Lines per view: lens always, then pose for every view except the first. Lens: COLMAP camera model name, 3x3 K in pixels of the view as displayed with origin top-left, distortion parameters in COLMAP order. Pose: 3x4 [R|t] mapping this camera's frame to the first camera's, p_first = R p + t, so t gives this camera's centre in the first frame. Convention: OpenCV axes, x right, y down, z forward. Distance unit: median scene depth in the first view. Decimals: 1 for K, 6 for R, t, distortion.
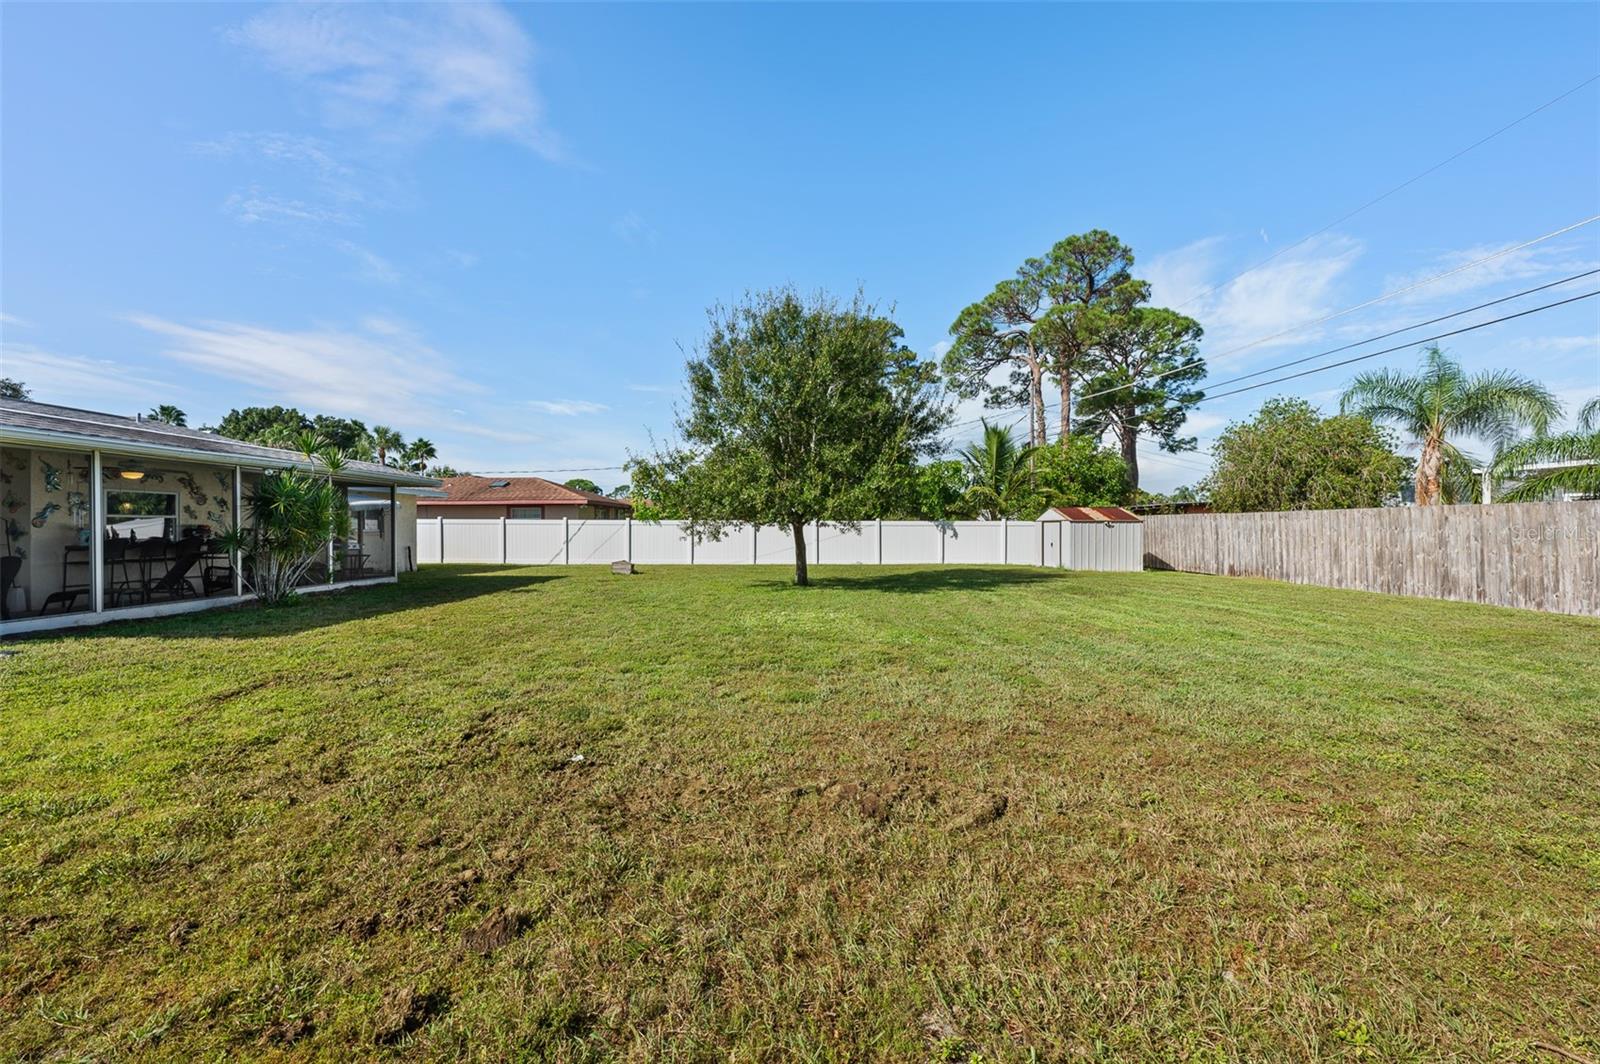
lens RADIAL K [[655.7, 0, 787.4], [0, 655.7, 526.8], [0, 0, 1]] dist [0.006025, 0.000271]
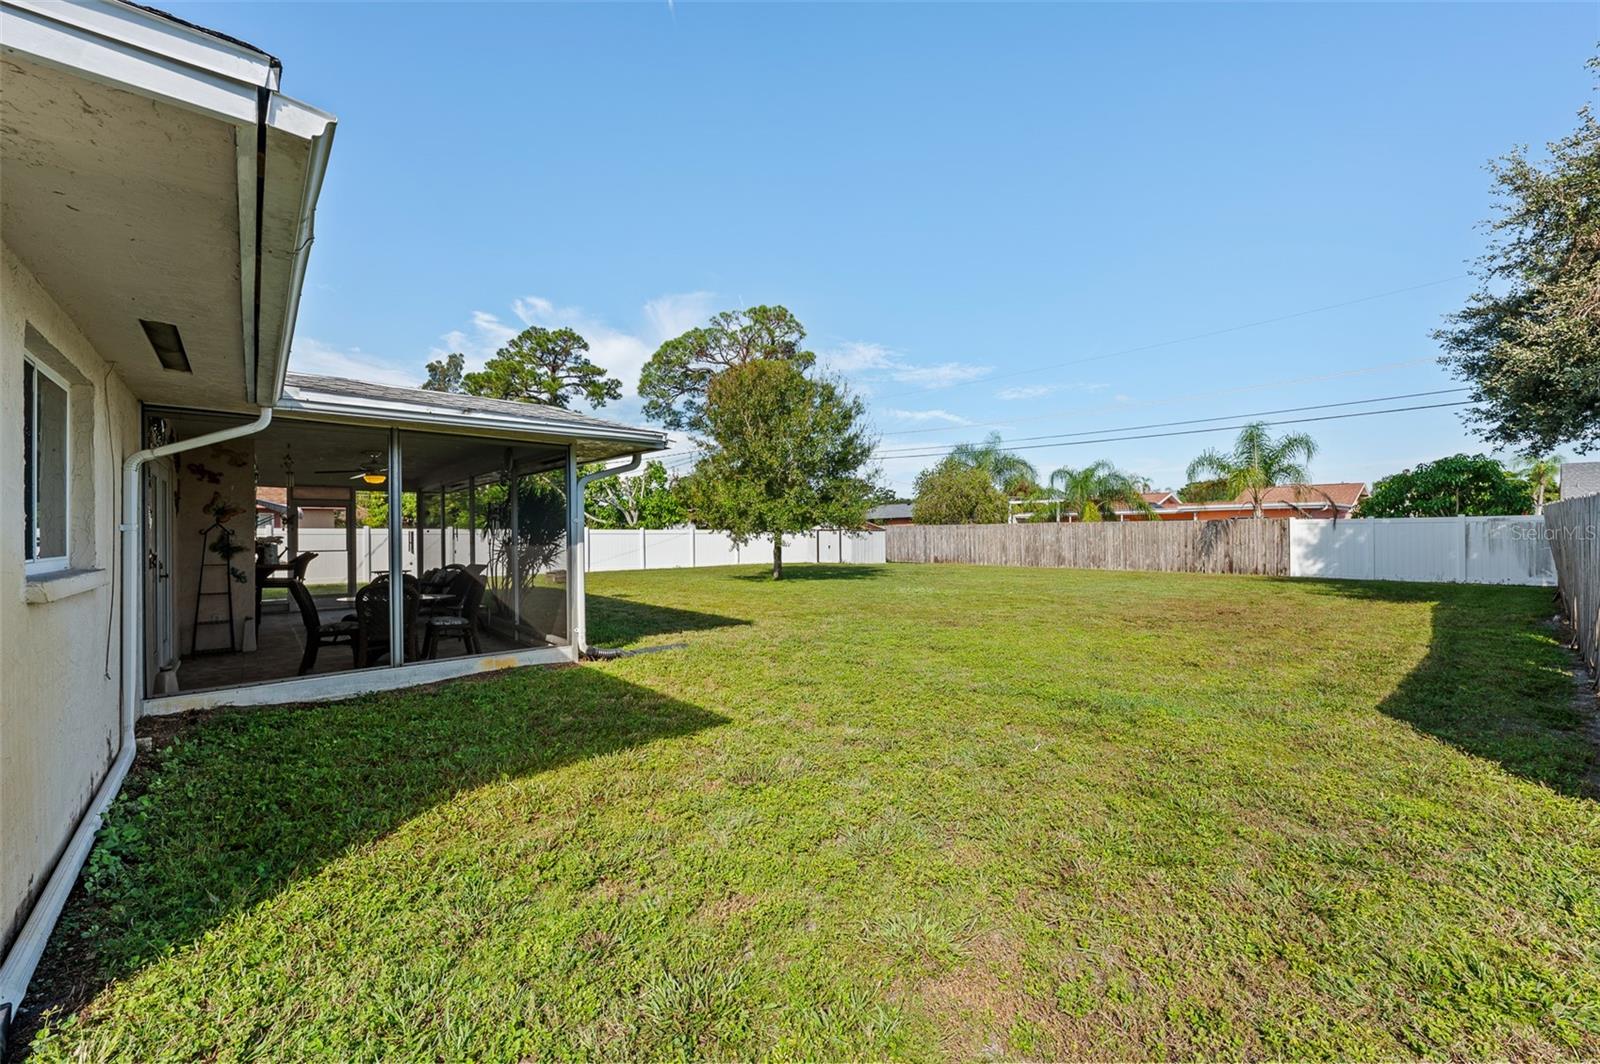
lens RADIAL K [[655.7, 0, 805.4], [0, 655.7, 535.0], [0, 0, 1]] dist [0.006025, 0.000271]
pose [[0.740524, -0.006145, 0.672002, -0.690230], [0.004517, 0.999981, 0.004167, -0.003902], [-0.672015, -0.000050, 0.740538, 0.000820]]
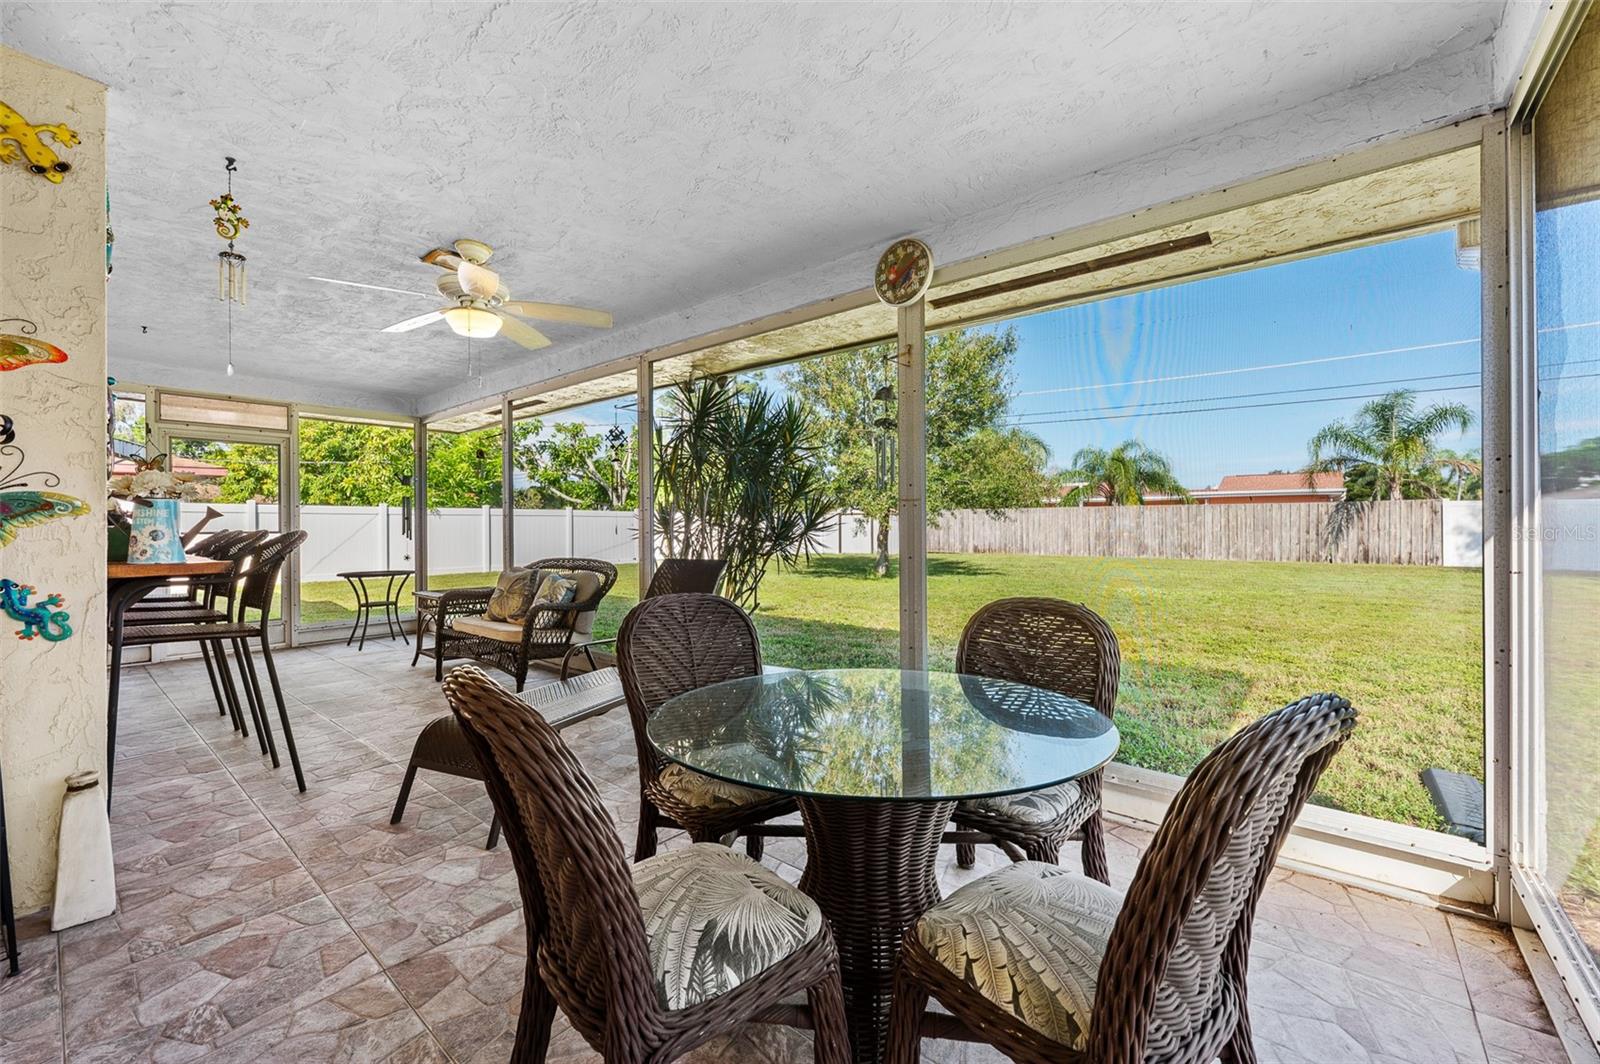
lens RADIAL K [[655.7, 0, 805.2], [0, 655.7, 526.7], [0, 0, 1]] dist [0.006025, 0.000271]
pose [[0.624734, -0.005475, 0.780819, -0.680797], [0.000151, 0.999976, 0.006891, 0.008655], [-0.780838, -0.004187, 0.624720, 0.411534]]
